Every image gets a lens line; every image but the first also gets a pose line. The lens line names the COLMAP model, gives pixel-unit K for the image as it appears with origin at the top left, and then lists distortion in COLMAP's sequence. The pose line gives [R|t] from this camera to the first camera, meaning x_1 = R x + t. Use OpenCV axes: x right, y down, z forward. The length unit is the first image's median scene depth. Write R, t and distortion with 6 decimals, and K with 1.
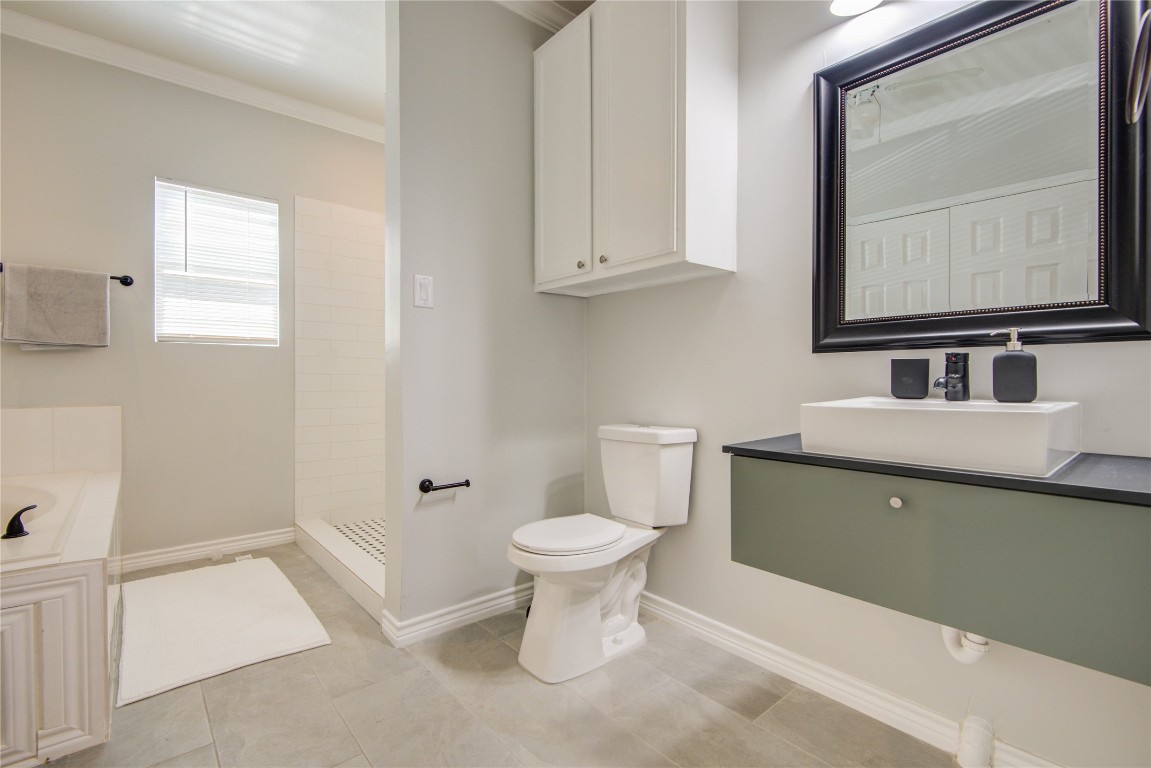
lens RADIAL K [[525.6, 0, 561.4], [0, 525.6, 383.3], [0, 0, 1]] dist [0.007826, -0.003431]
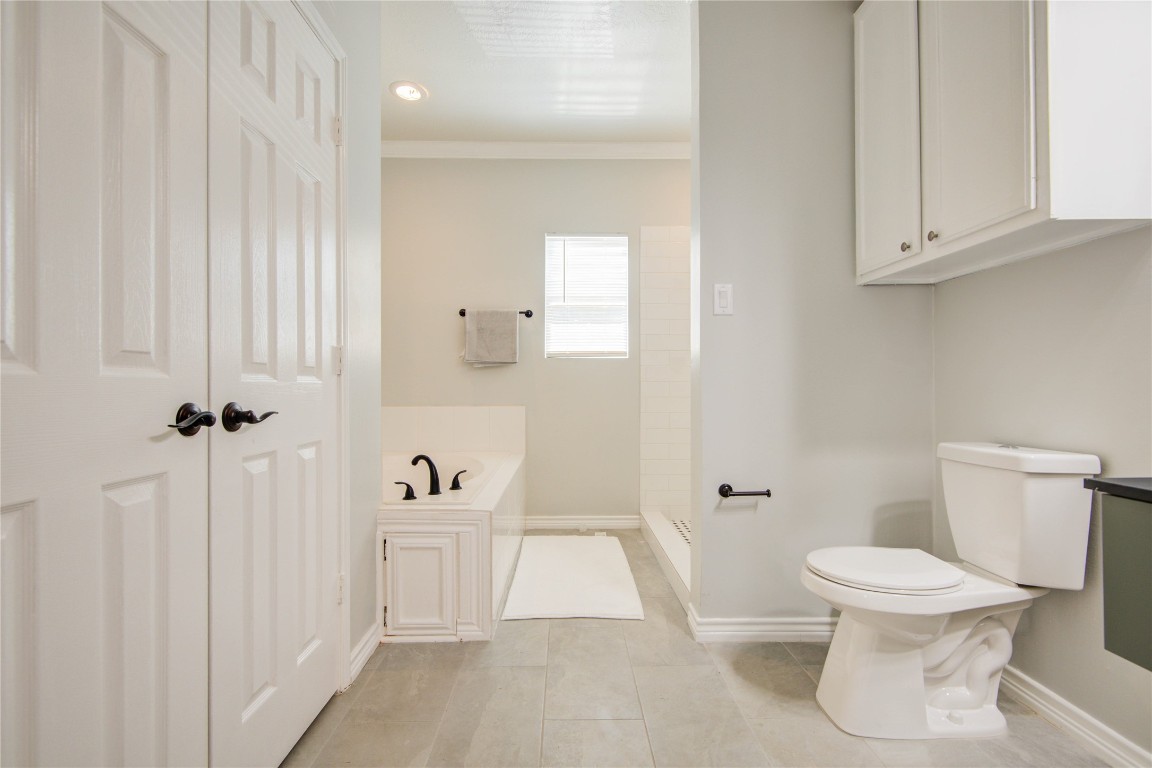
lens RADIAL K [[526.0, 0, 562.3], [0, 526.0, 385.7], [0, 0, 1]] dist [0.007826, -0.003431]
pose [[0.771681, -0.002881, -0.636004, 0.143283], [-0.003408, 0.999957, -0.008665, 0.002923], [0.636001, 0.008854, 0.771638, 0.015239]]
